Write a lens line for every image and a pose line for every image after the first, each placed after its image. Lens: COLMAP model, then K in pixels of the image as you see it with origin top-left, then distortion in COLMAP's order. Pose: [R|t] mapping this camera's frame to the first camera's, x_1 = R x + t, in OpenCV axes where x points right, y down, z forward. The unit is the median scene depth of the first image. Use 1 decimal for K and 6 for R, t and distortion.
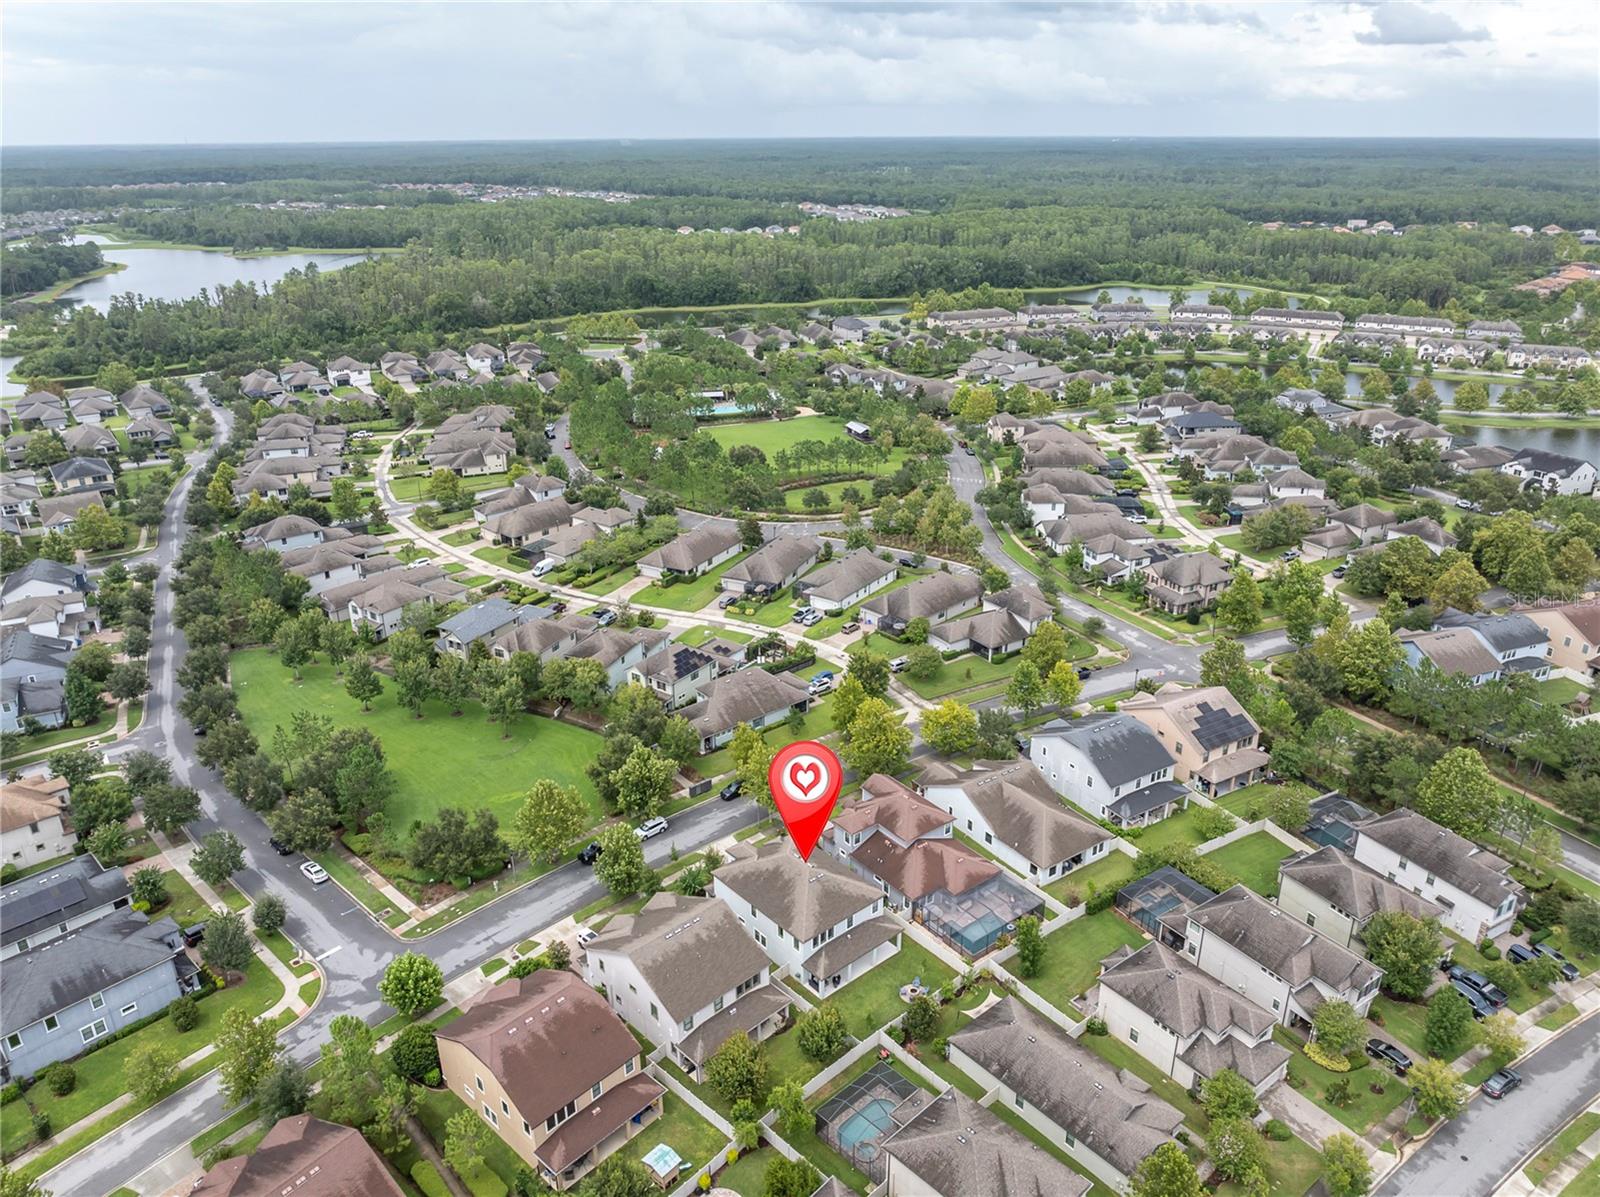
lens RADIAL K [[1139.6, 0, 800.0], [0, 1139.6, 598.5], [0, 0, 1]] dist [-0.026258, 0.006872]
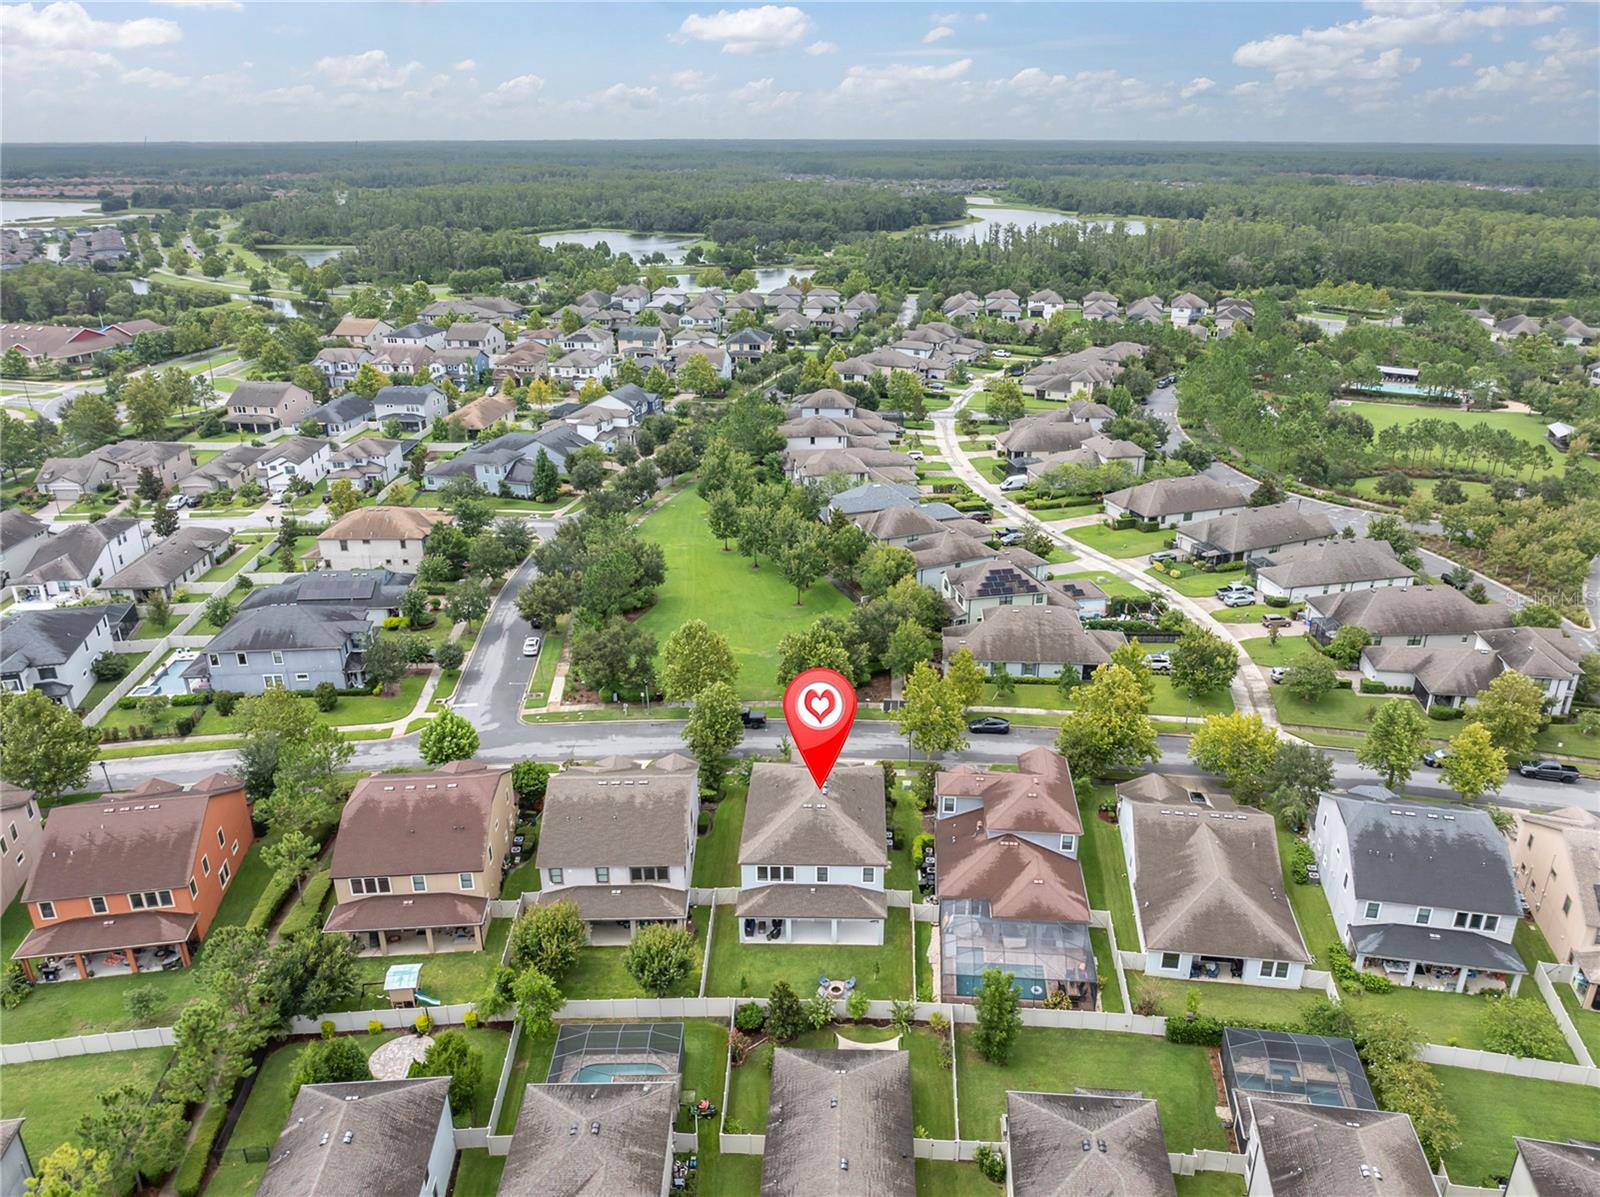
lens RADIAL K [[1139.6, 0, 800.0], [0, 1139.6, 598.5], [0, 0, 1]] dist [-0.026258, 0.006872]
pose [[0.736666, 0.263483, -0.622816, 0.263300], [-0.263638, 0.960001, 0.094298, 0.022784], [0.622751, 0.094732, 0.776664, 0.219321]]
